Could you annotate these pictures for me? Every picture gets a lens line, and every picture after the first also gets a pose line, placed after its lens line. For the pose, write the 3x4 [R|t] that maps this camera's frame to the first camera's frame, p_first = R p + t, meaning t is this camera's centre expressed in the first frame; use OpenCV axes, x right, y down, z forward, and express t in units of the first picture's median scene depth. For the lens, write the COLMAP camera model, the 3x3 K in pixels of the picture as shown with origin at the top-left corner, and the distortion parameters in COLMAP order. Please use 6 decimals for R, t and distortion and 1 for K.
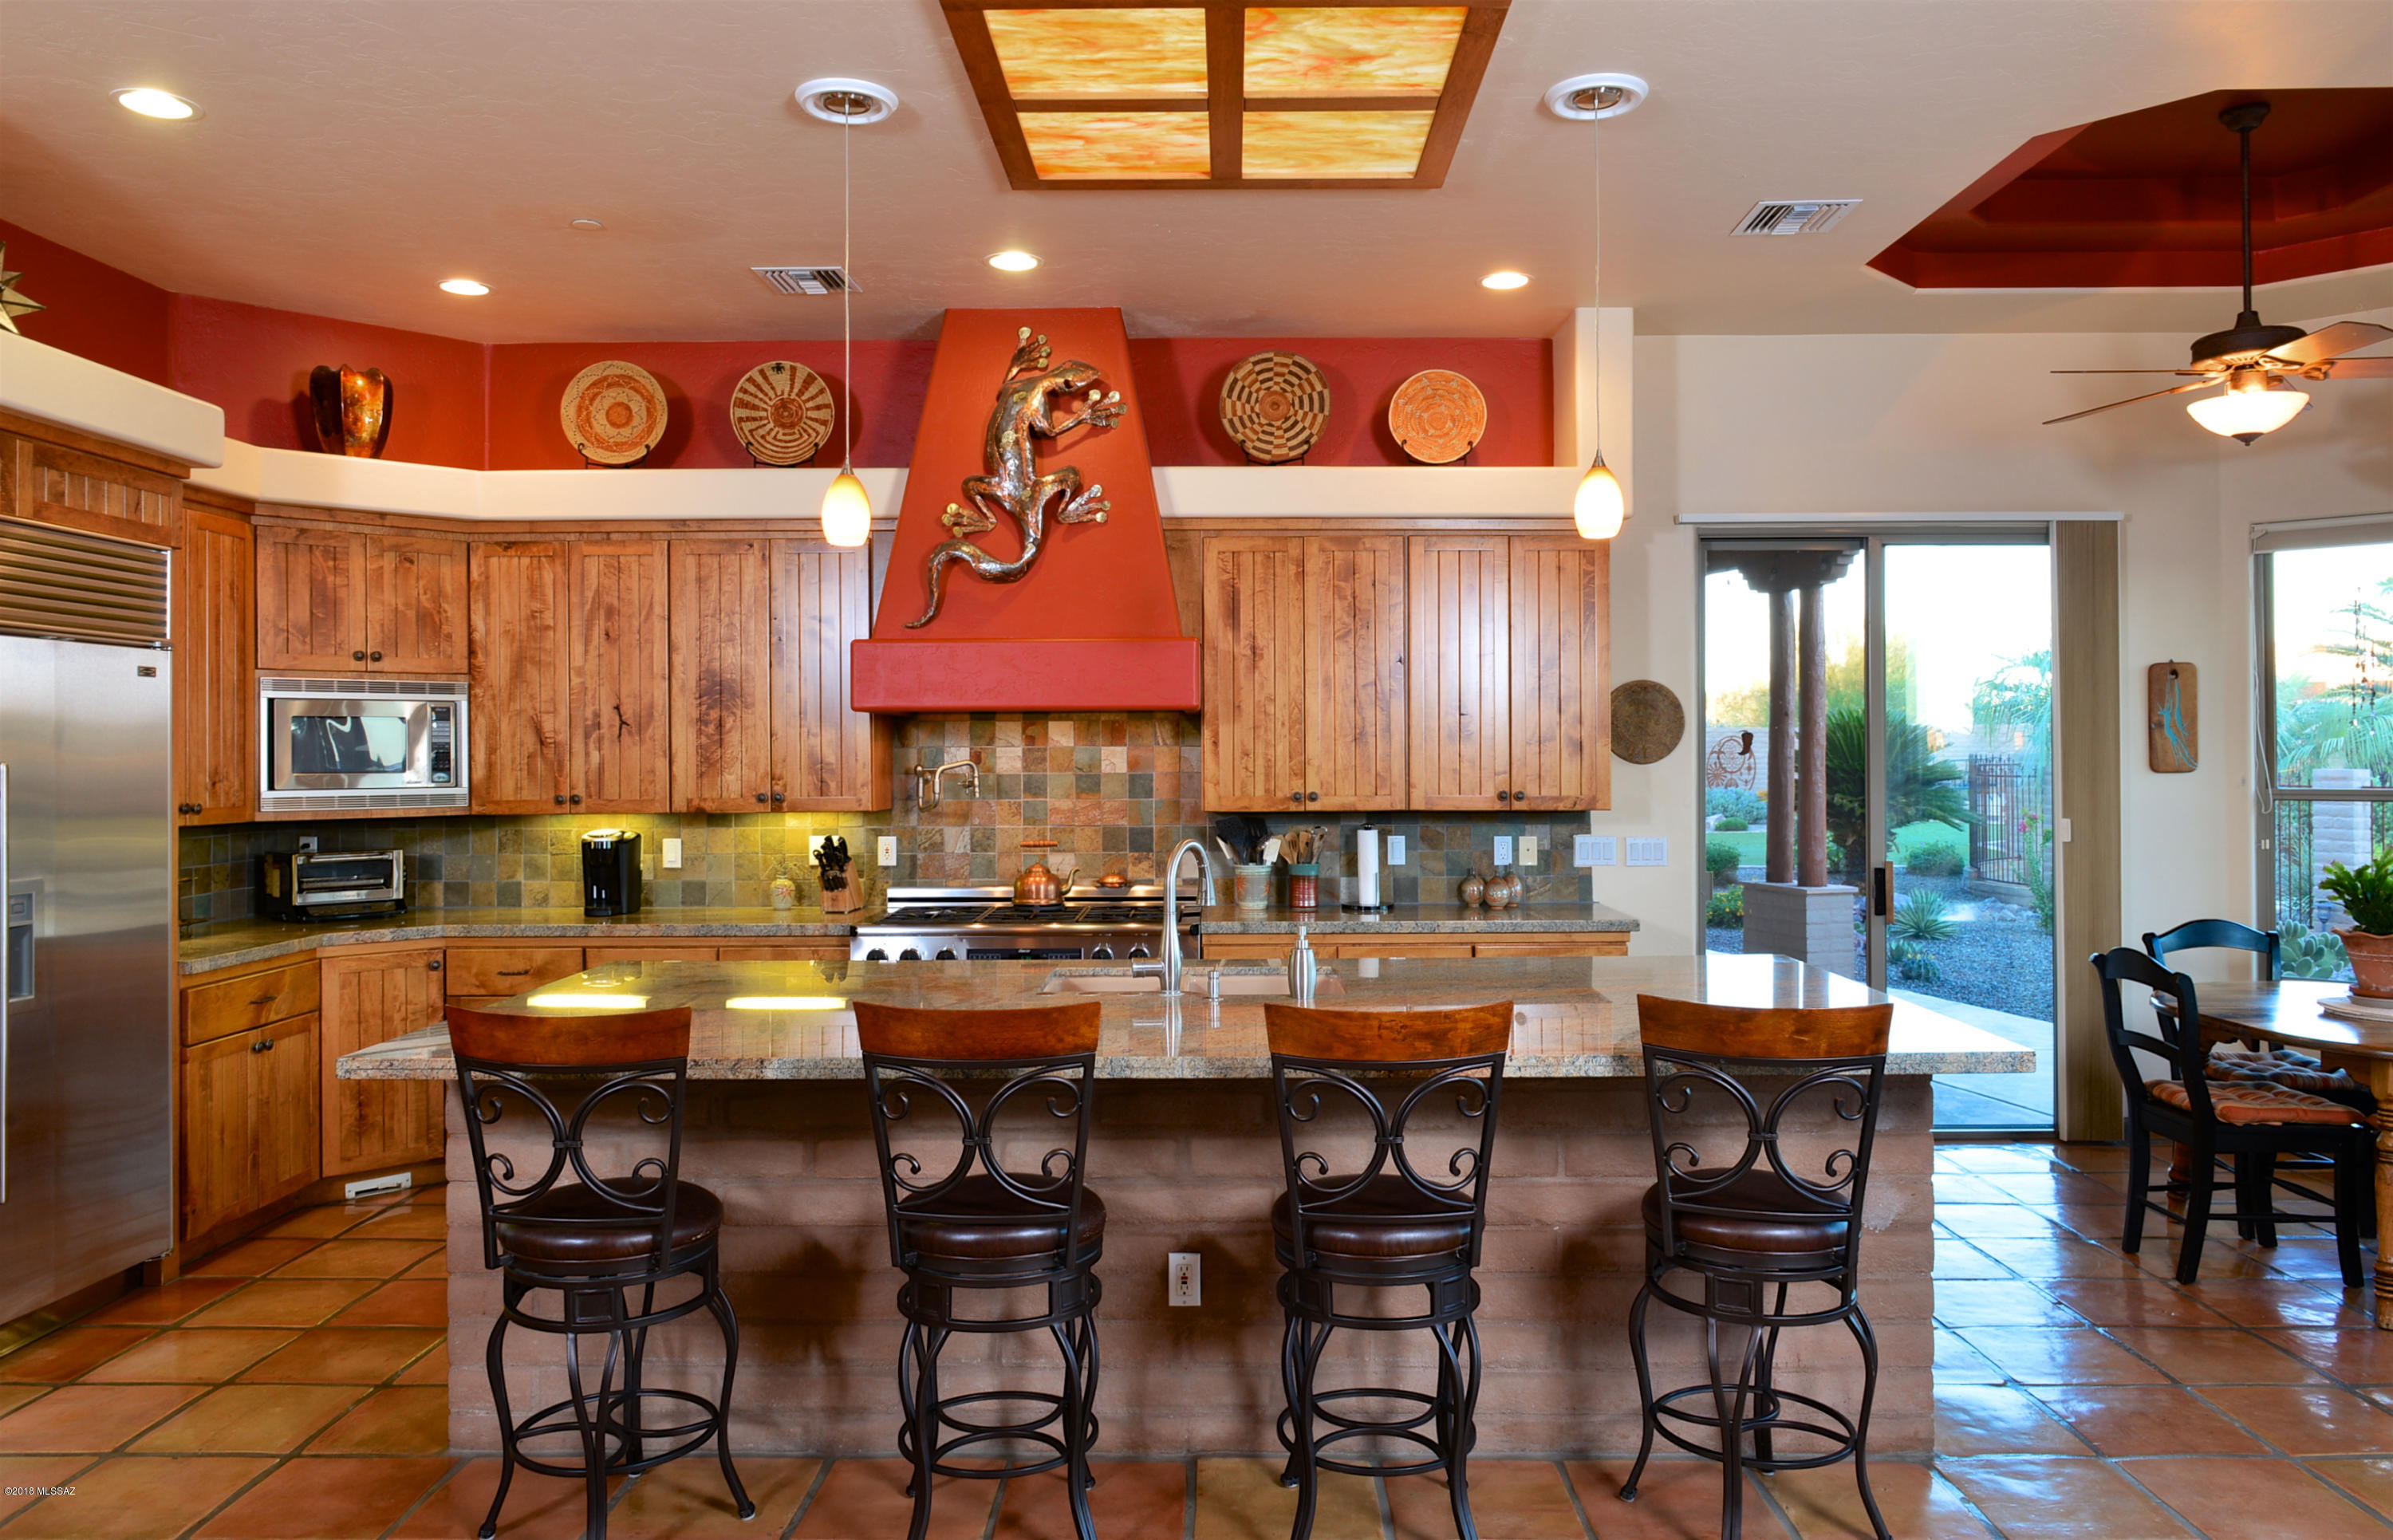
lens RADIAL K [[1674.5, 0, 1182.0], [0, 1674.5, 748.8], [0, 0, 1]] dist [-0.004119, -0.002057]
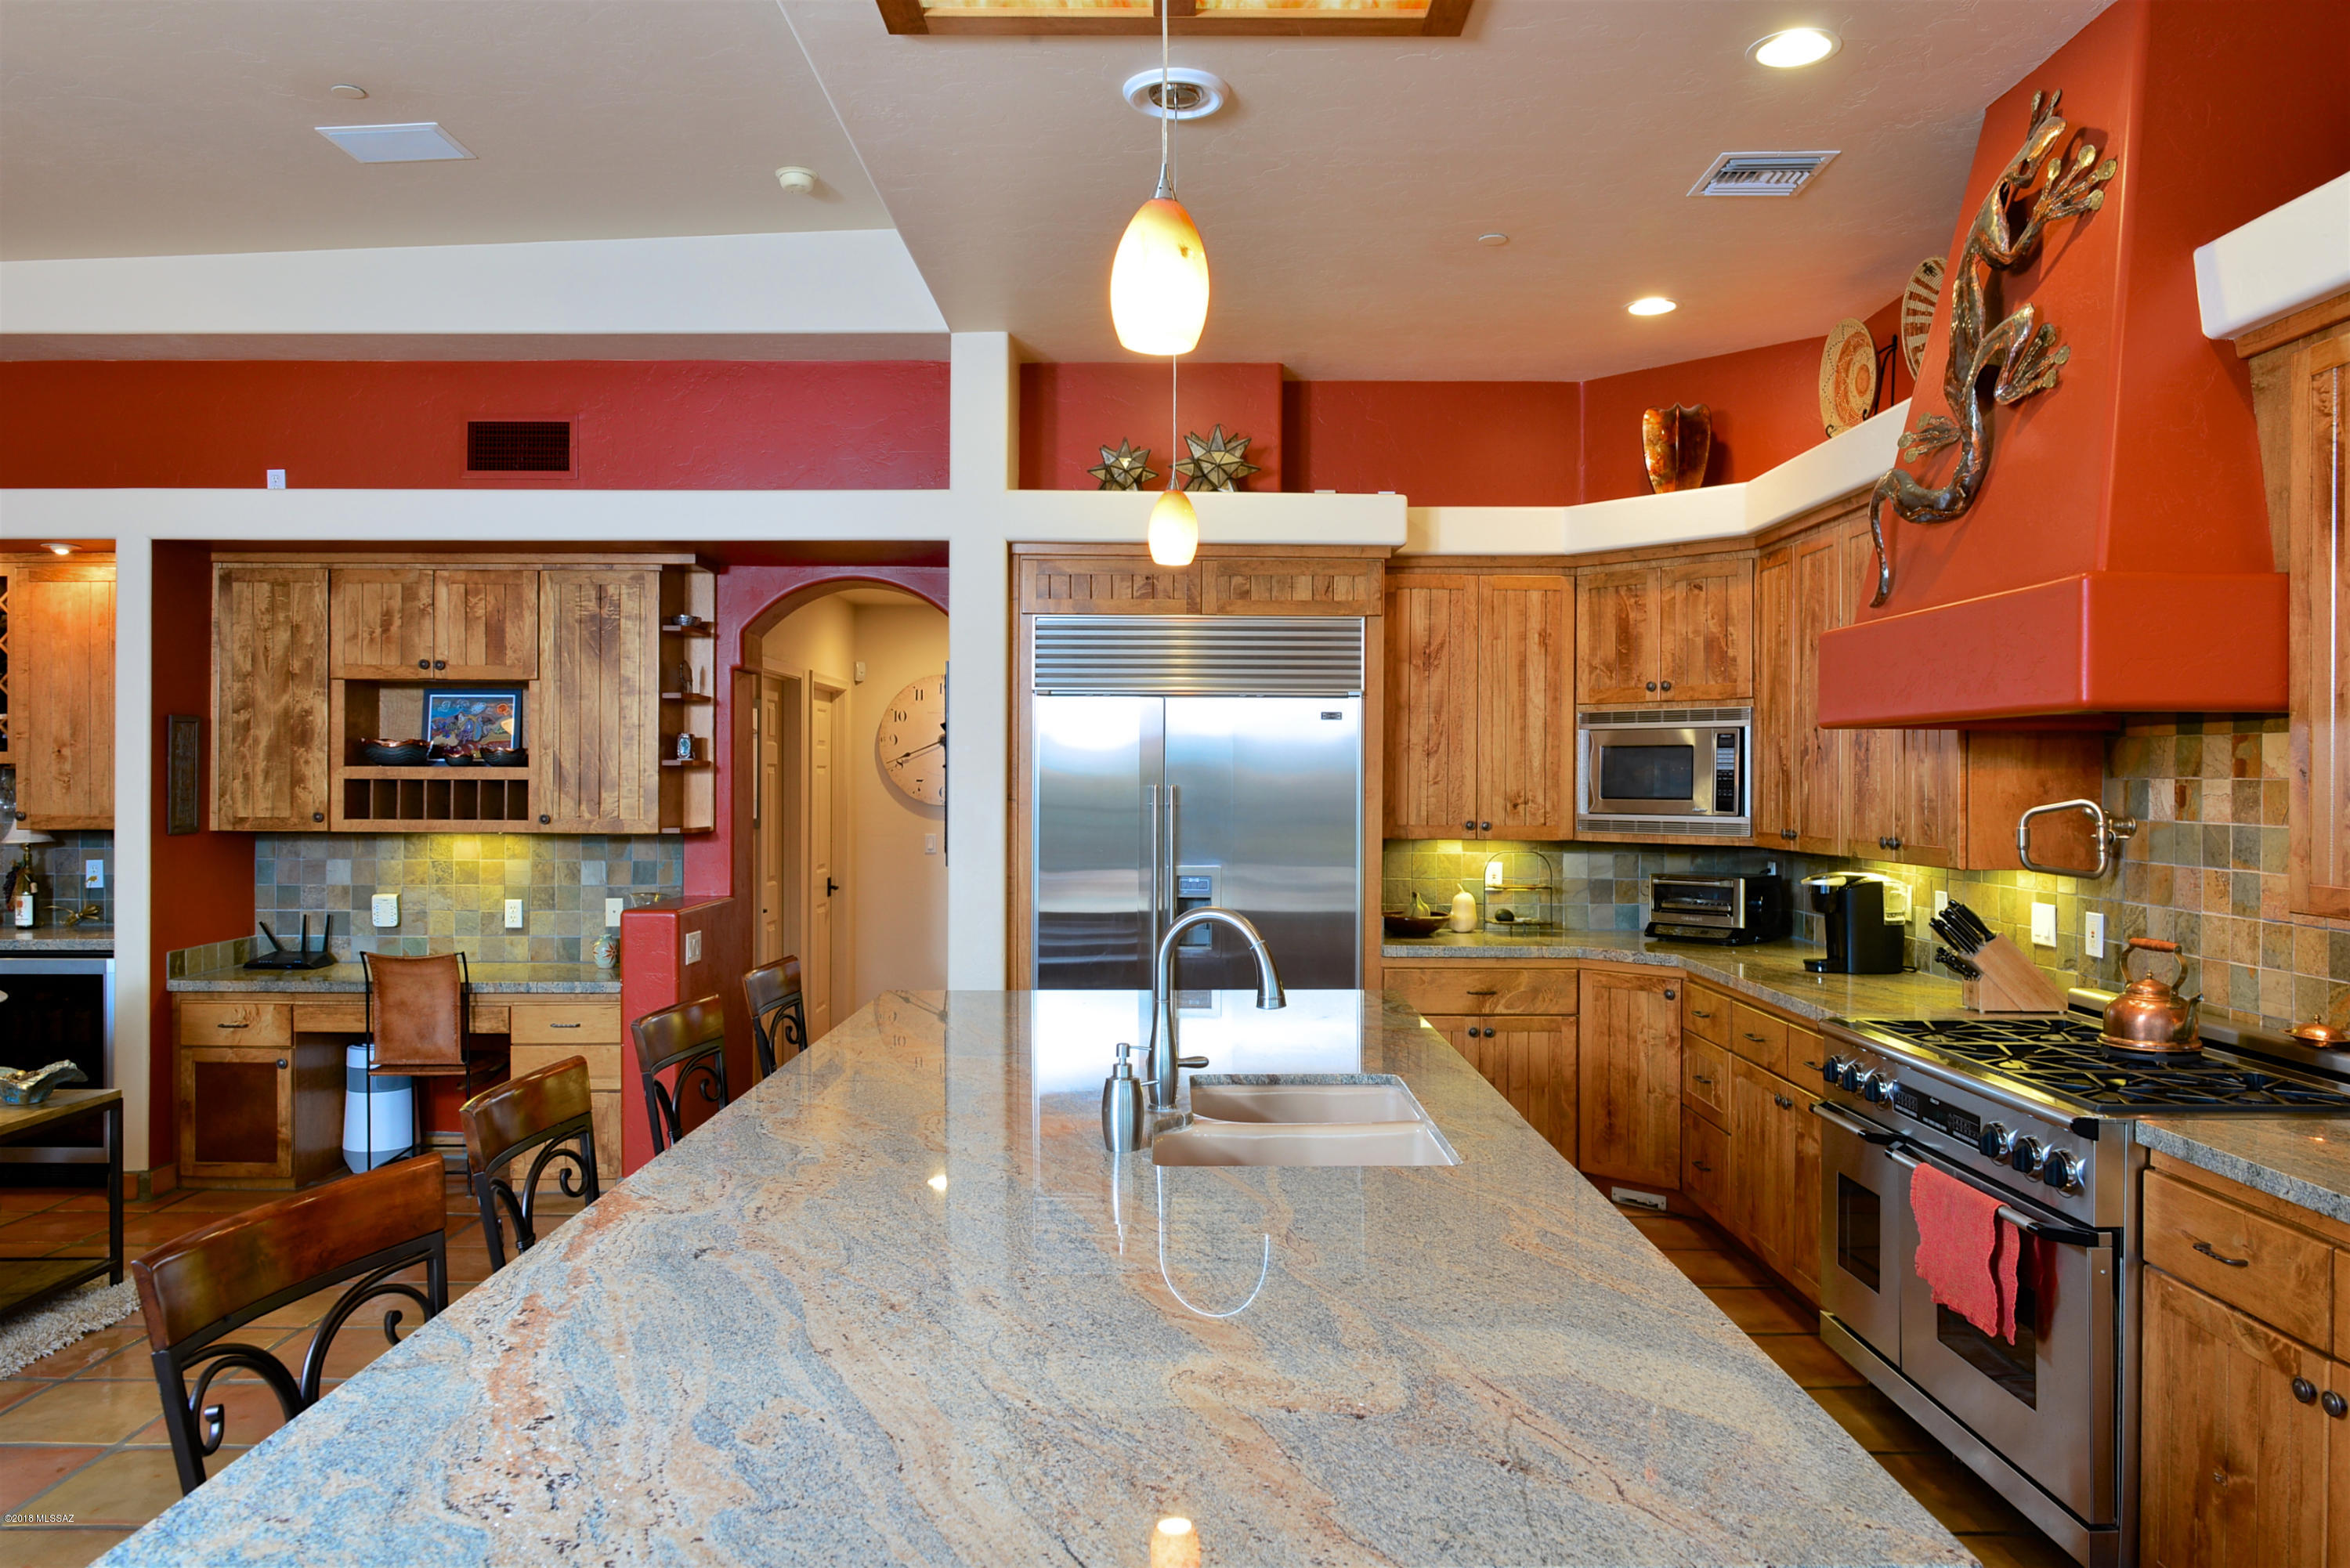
lens RADIAL K [[1602.1, 0, 1176.9], [0, 1602.1, 790.5], [0, 0, 1]] dist [-0.016912, 0.002605]
pose [[0.015370, 0.013823, -0.999786, 0.478739], [-0.003197, 0.999900, 0.013775, -0.003803], [0.999877, 0.002985, 0.015413, 0.668135]]
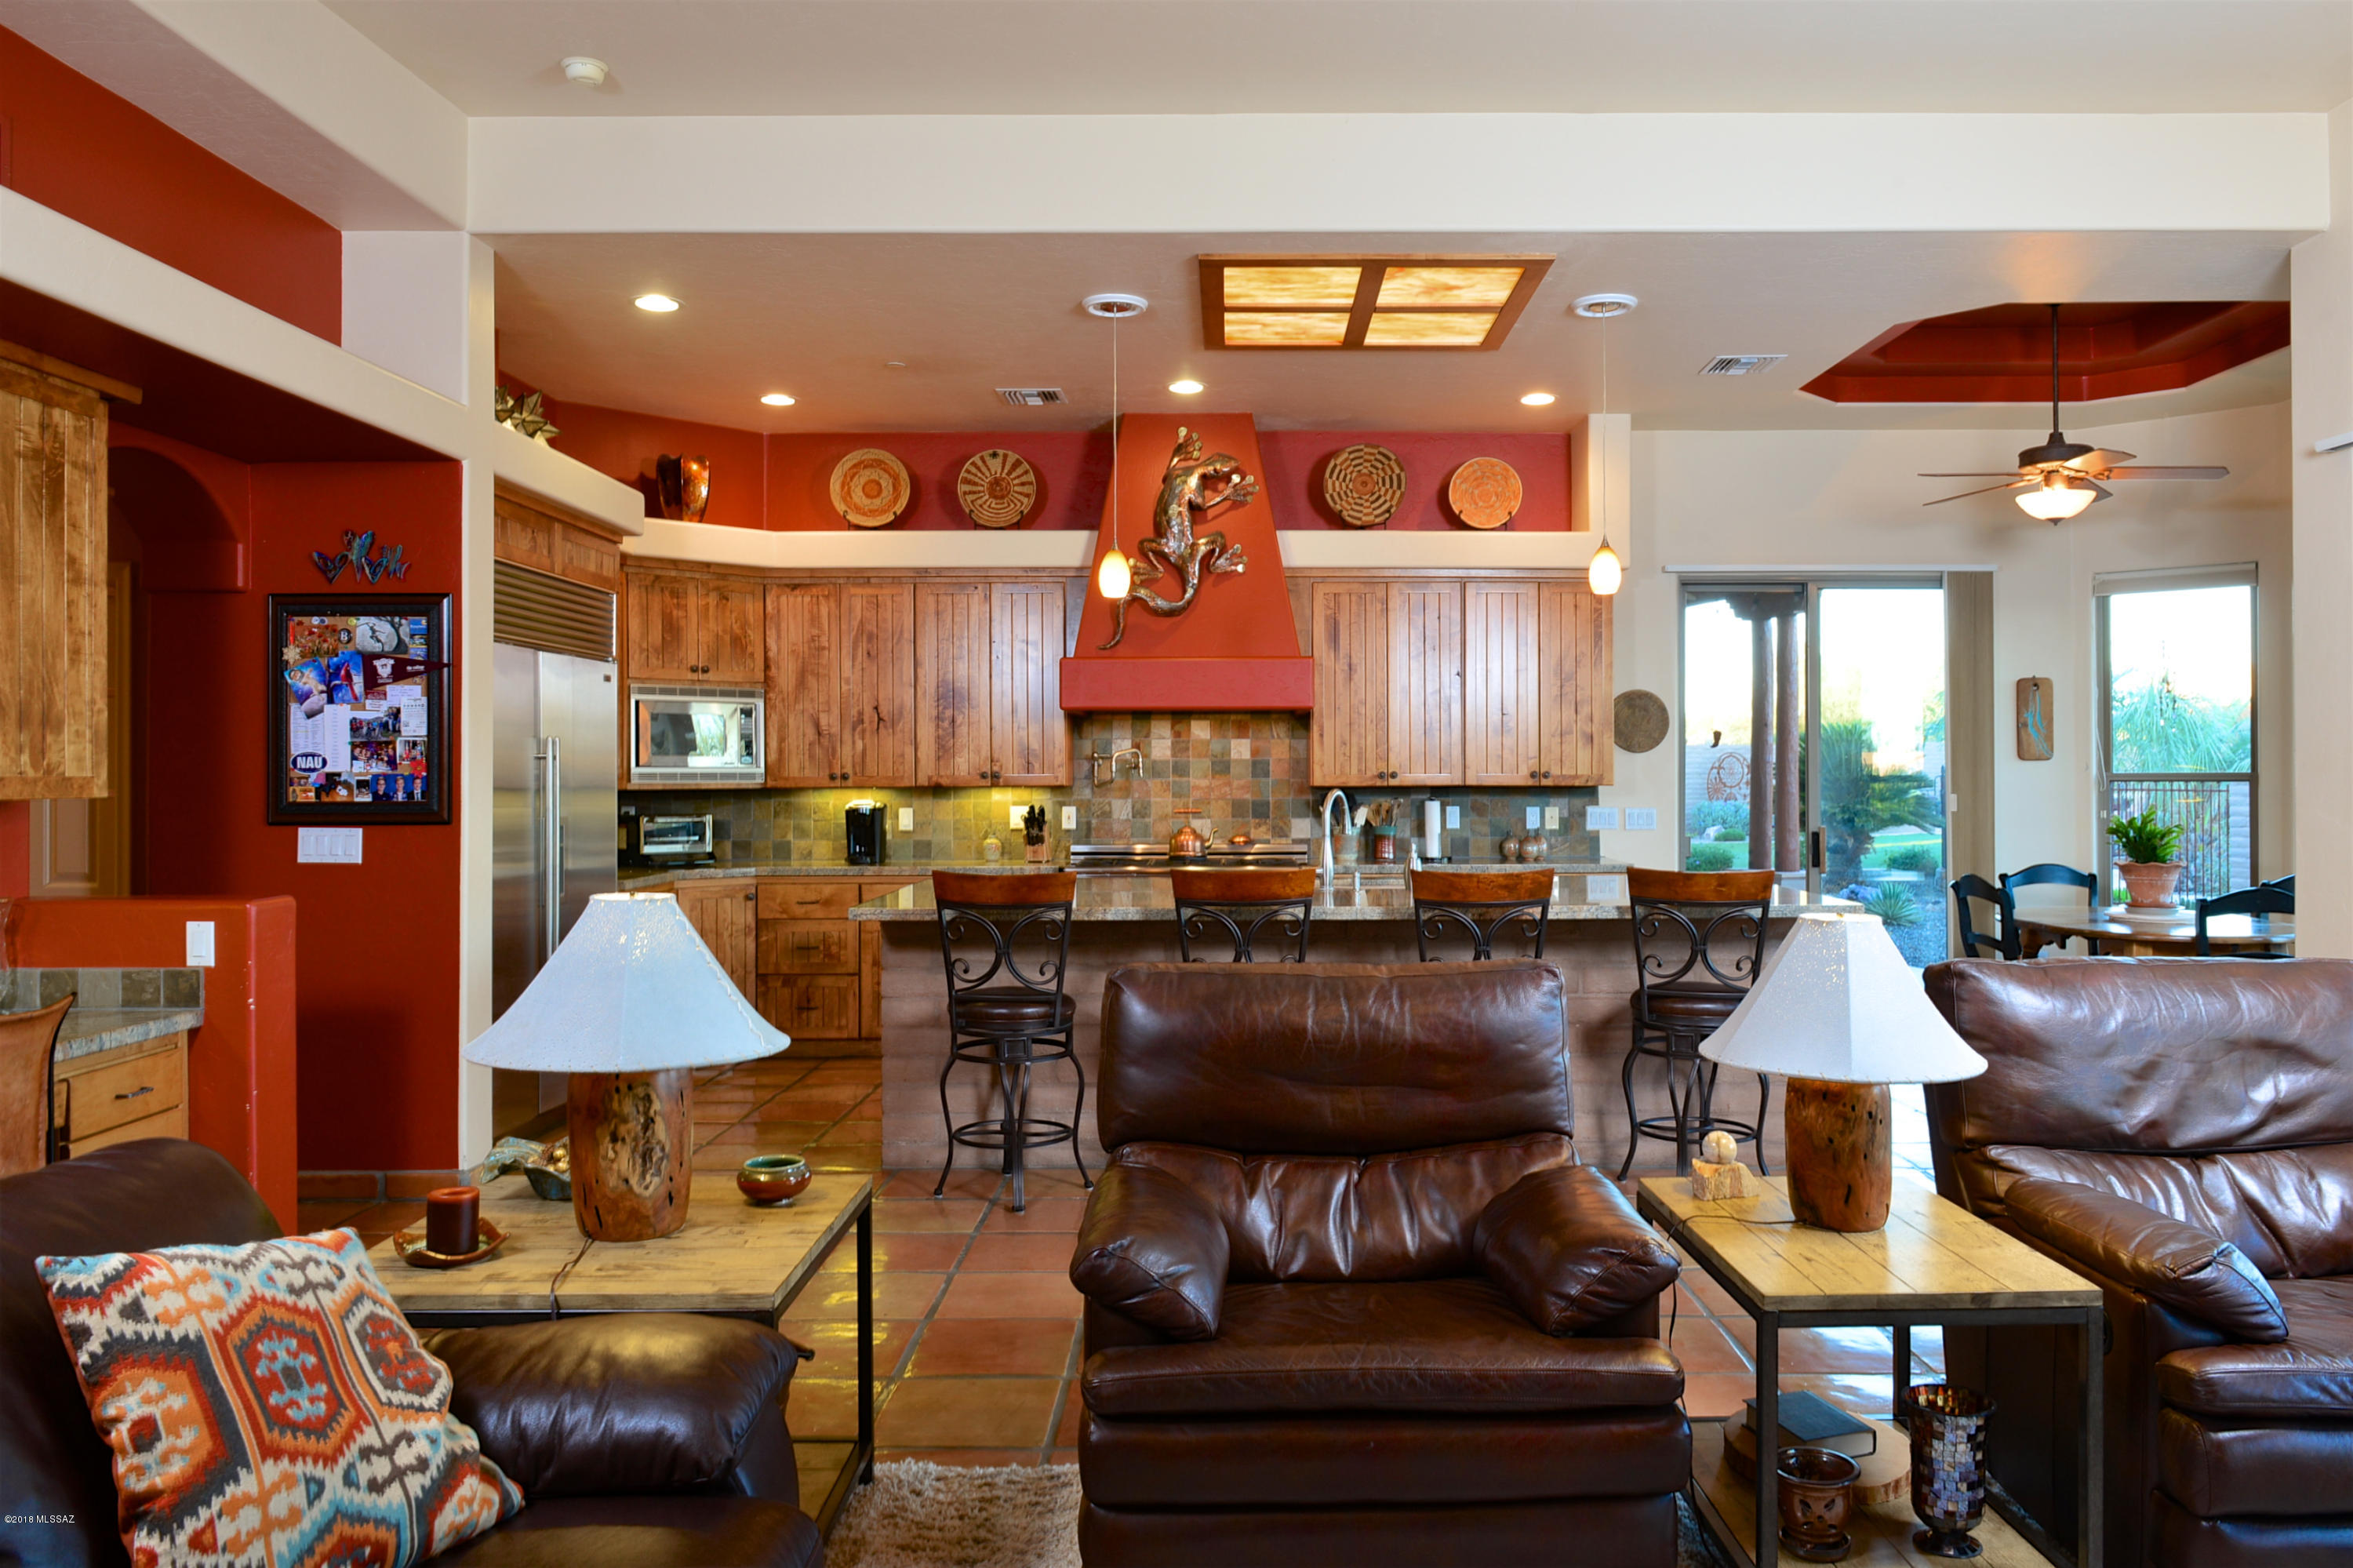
lens RADIAL K [[1720.8, 0, 1195.1], [0, 1720.8, 764.2], [0, 0, 1]] dist [-0.000701, 0.000494]
pose [[0.999947, 0.002323, 0.010041, -0.096002], [-0.002278, 0.999987, -0.004505, 0.026221], [-0.010052, 0.004482, 0.999939, -0.386222]]
